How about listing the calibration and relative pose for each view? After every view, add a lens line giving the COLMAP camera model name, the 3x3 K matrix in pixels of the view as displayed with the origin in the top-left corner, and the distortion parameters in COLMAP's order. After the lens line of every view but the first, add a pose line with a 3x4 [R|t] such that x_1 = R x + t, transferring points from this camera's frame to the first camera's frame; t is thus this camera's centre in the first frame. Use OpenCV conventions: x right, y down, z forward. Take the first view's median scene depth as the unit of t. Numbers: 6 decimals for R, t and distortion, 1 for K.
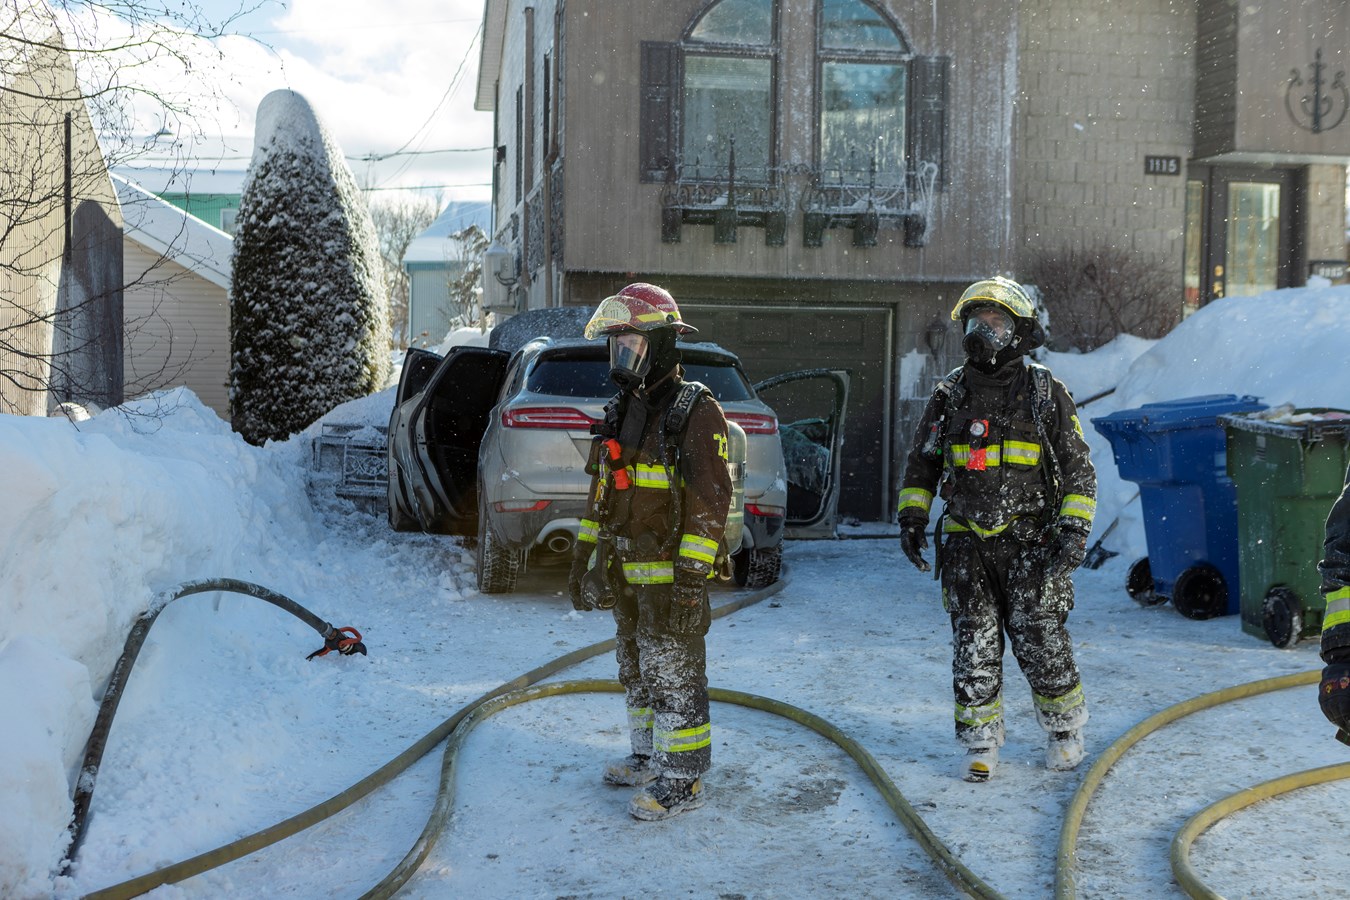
lens RADIAL K [[1708.3, 0, 675.0], [0, 1708.3, 450.0], [0, 0, 1]] dist [-0.027406, 0.051094]
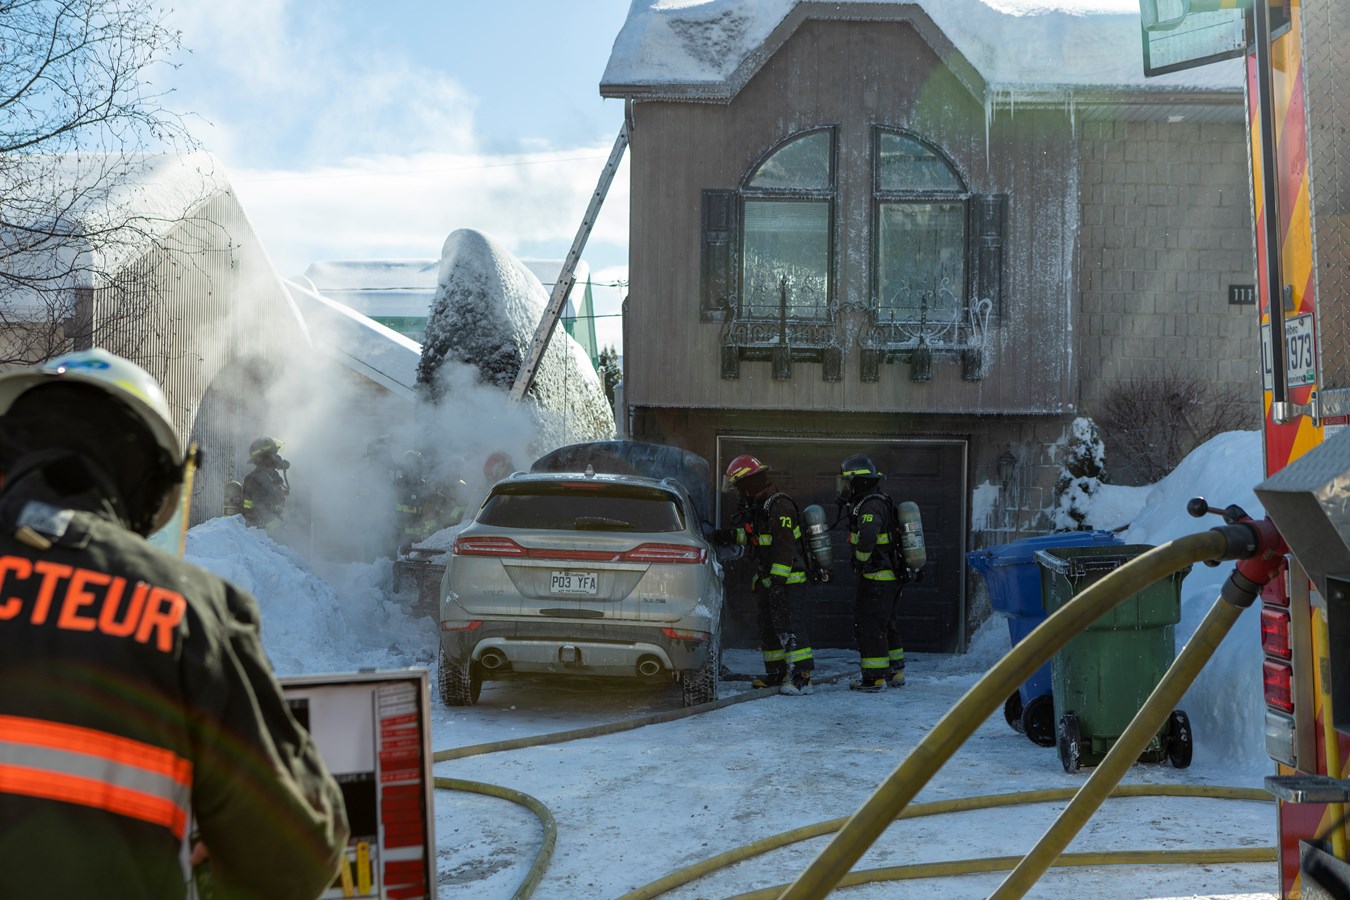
lens RADIAL K [[1801.5, 0, 675.0], [0, 1801.5, 450.0], [0, 0, 1]] dist [0.004356, -0.015388]
pose [[0.980885, 0.000178, -0.194589, 0.176126], [-0.013829, 0.997535, -0.068799, -0.001527], [0.194097, 0.070174, 0.978469, -0.081321]]
